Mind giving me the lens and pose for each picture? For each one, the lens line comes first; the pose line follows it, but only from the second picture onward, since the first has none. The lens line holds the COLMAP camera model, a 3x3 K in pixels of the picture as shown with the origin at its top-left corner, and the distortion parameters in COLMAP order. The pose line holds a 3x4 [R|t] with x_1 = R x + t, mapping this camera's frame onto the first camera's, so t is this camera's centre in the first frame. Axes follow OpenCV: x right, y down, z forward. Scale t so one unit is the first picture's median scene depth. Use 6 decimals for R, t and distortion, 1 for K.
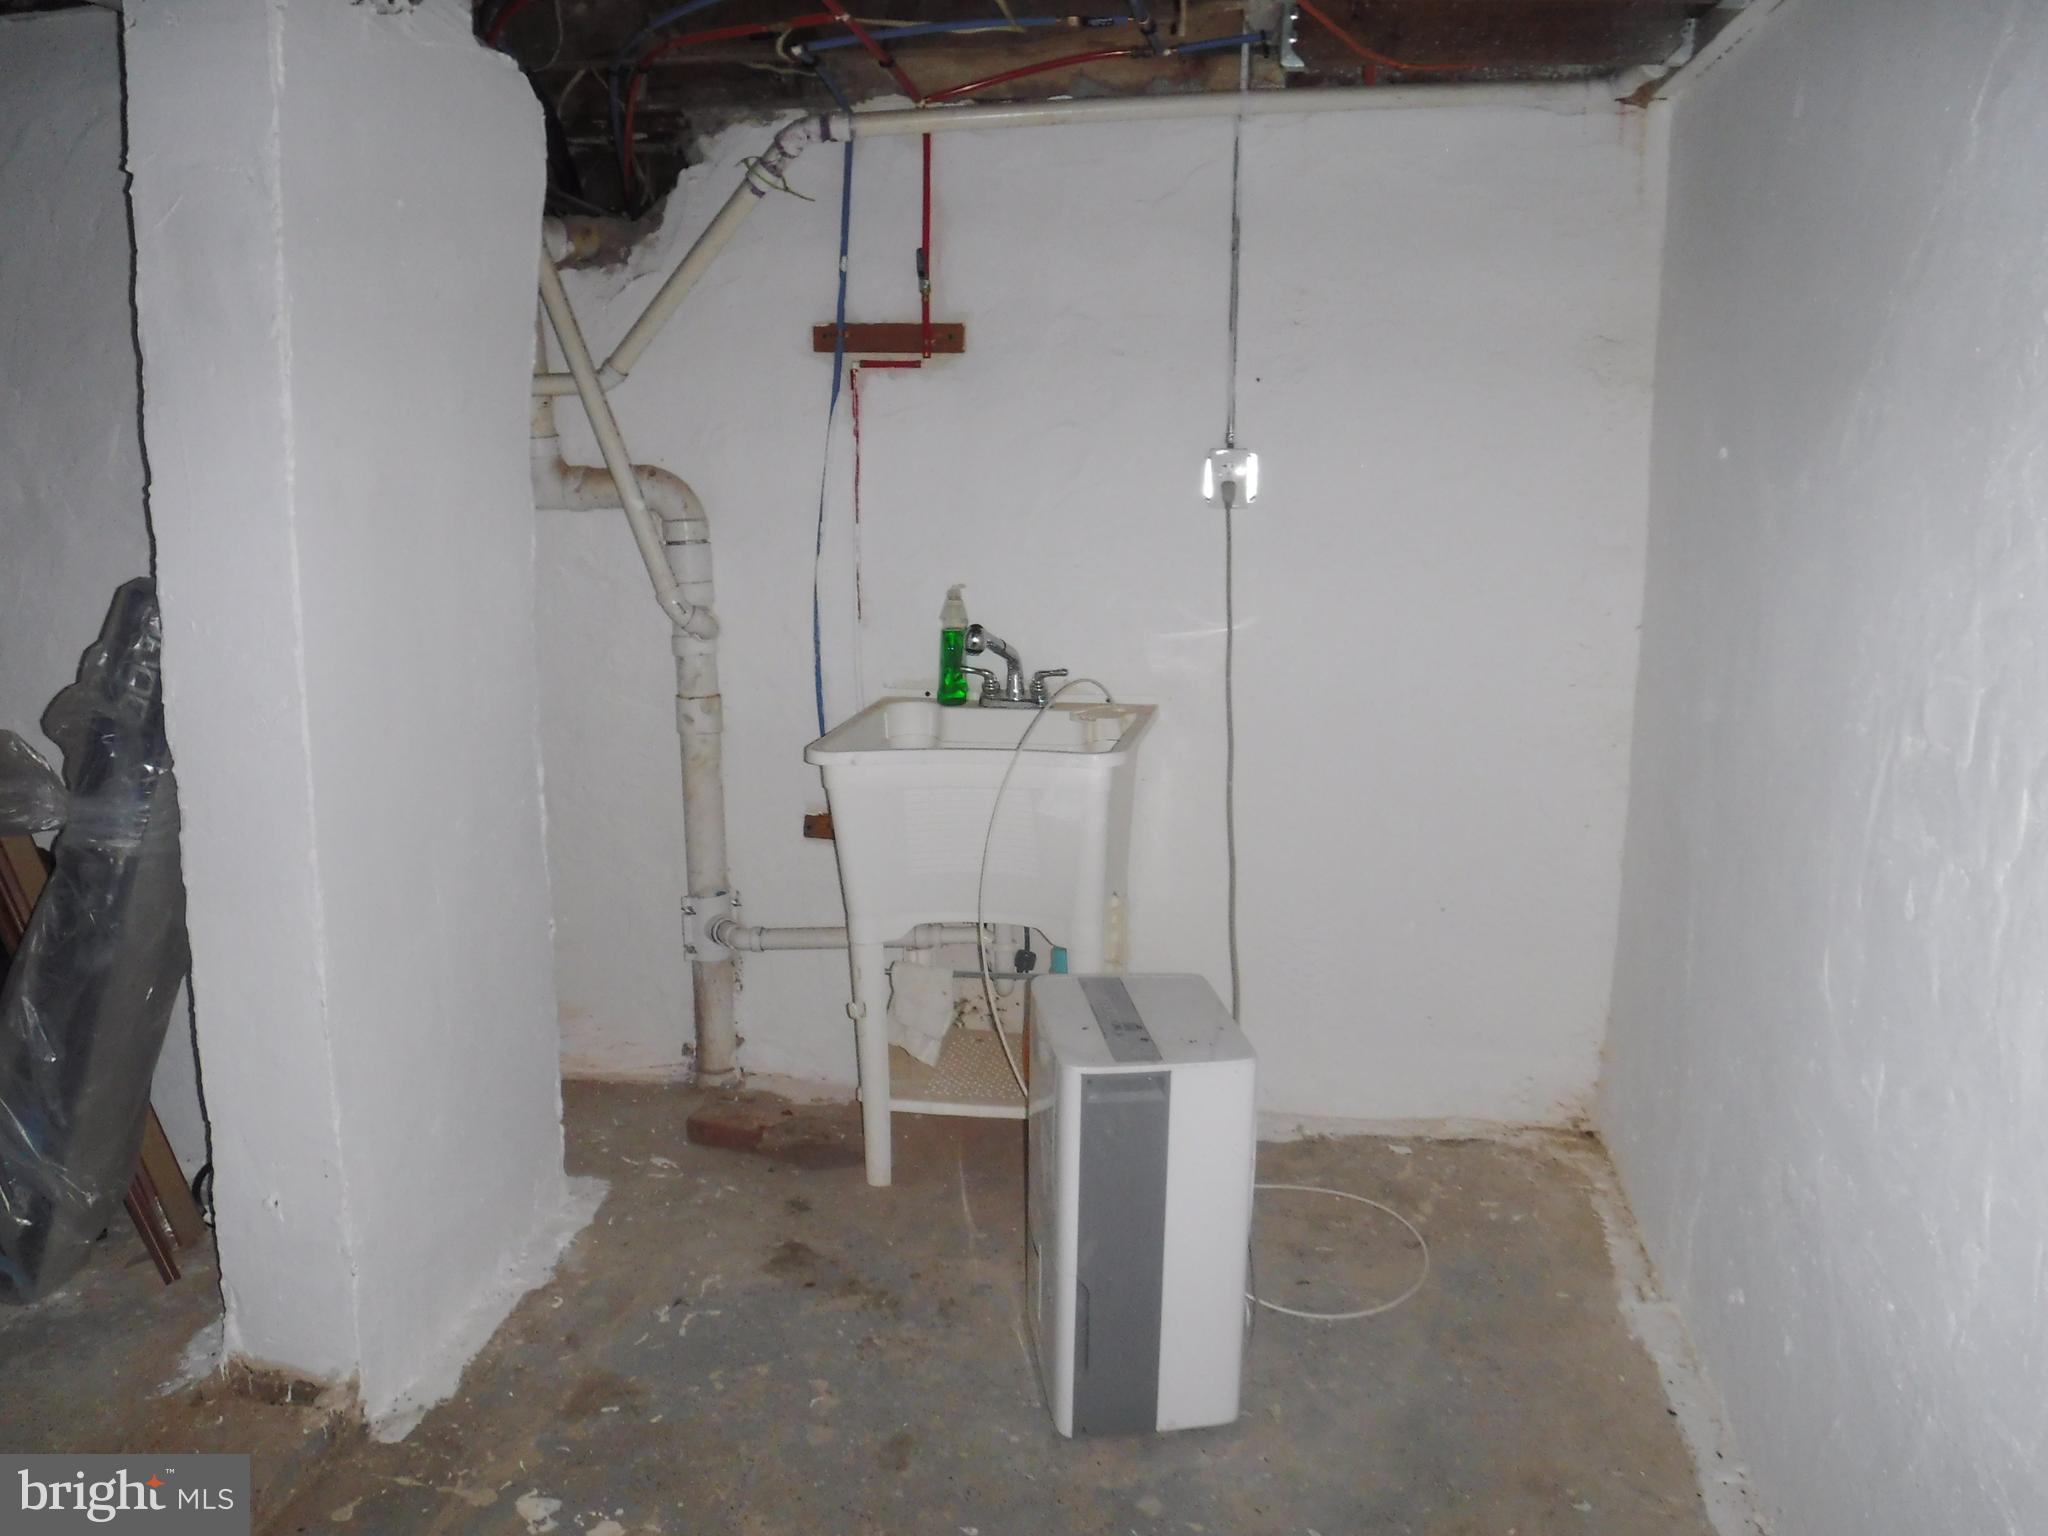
lens RADIAL K [[1667.6, 0, 1015.3], [0, 1667.6, 768.9], [0, 0, 1]] dist [-0.100184, 0.036016]
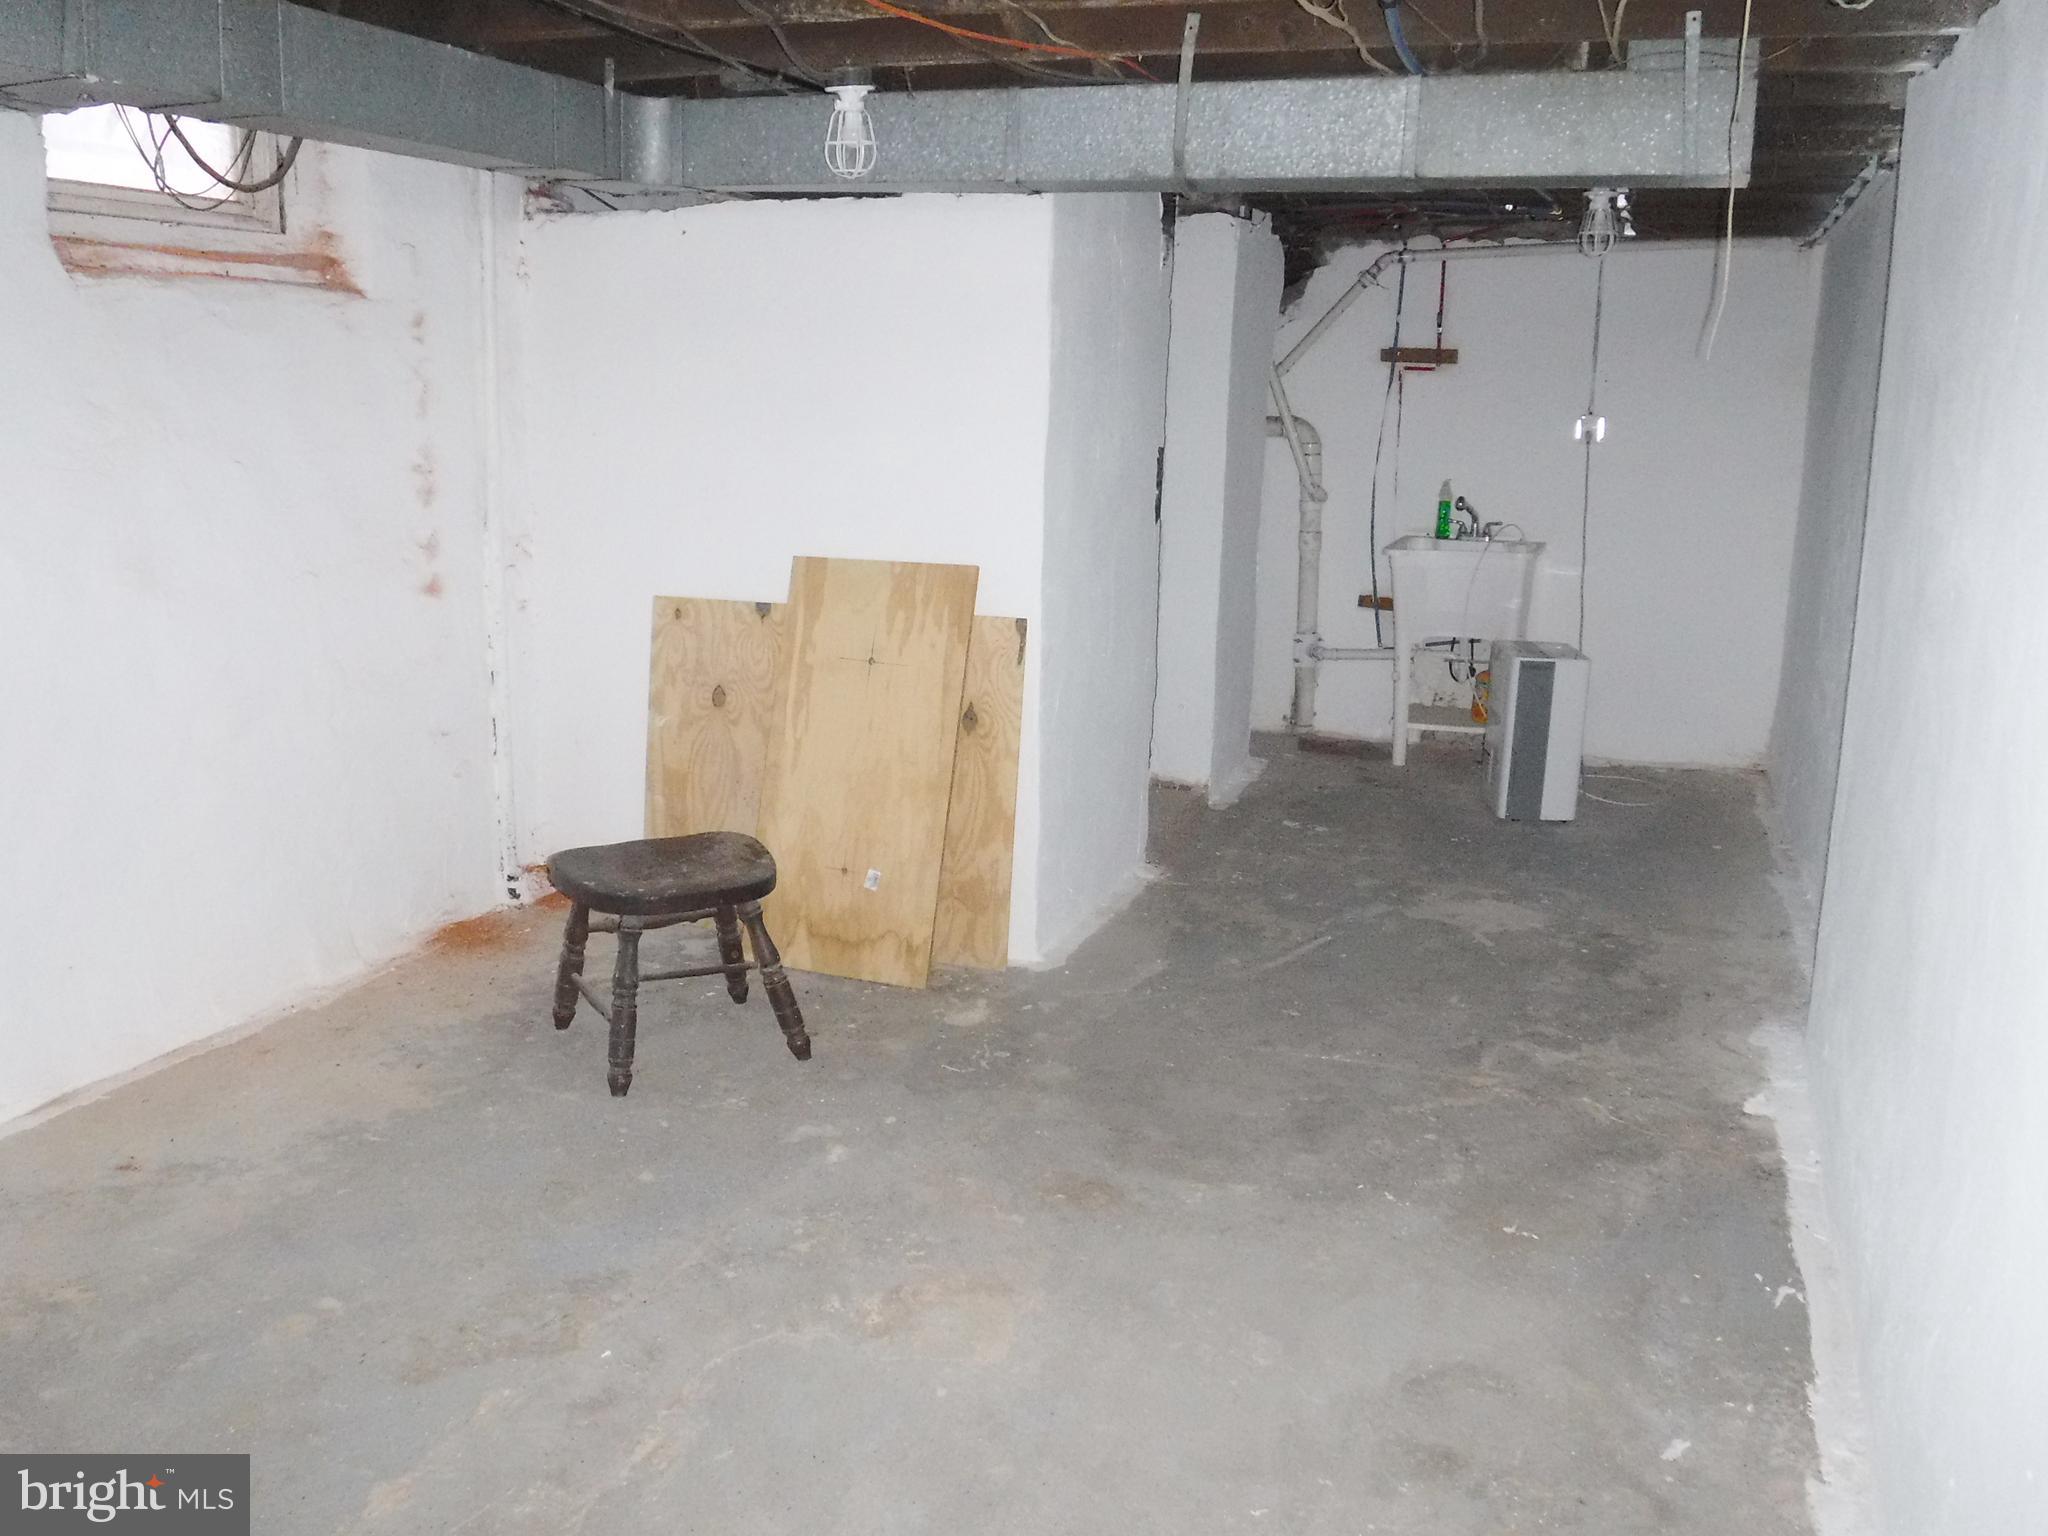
lens RADIAL K [[1667.6, 0, 1015.3], [0, 1667.6, 768.9], [0, 0, 1]] dist [-0.100184, 0.036016]
pose [[0.980000, 0.053710, -0.191610, -0.147342], [-0.047151, 0.998140, 0.038634, 0.188952], [0.193328, -0.028827, 0.980711, -1.083478]]
